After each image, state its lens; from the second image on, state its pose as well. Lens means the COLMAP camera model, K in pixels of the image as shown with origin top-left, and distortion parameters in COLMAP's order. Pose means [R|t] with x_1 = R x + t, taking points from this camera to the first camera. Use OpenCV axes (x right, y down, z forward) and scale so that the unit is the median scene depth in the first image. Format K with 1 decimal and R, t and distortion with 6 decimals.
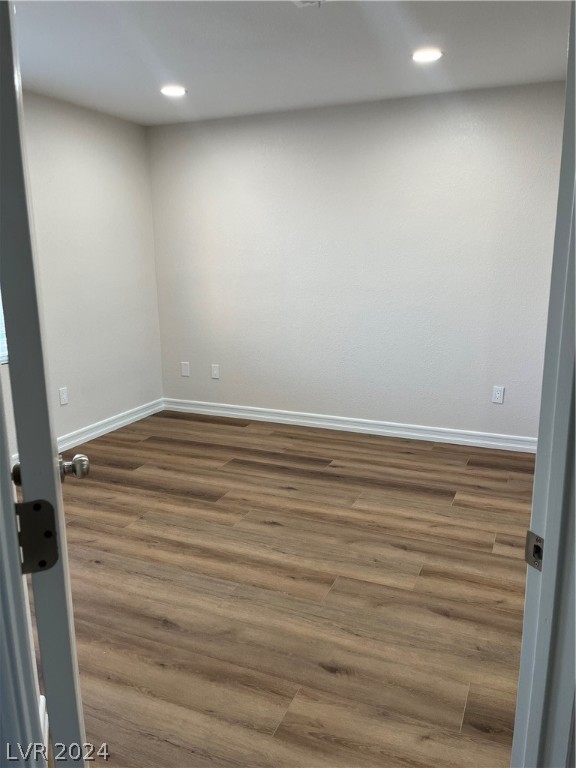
lens RADIAL K [[583.7, 0, 290.9], [0, 583.7, 381.8], [0, 0, 1]] dist [0.066251, -0.075762]
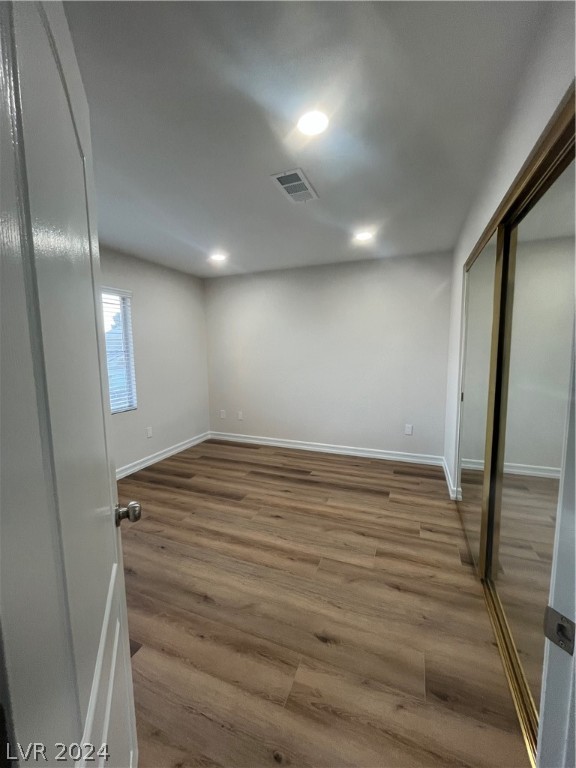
lens RADIAL K [[311.8, 0, 288.8], [0, 311.8, 384.9], [0, 0, 1]] dist [0.001718, -0.001405]
pose [[0.999640, -0.006721, 0.025963, -0.023903], [0.009320, 0.994813, -0.101289, -0.031476], [-0.025148, 0.101494, 0.994518, 0.172111]]
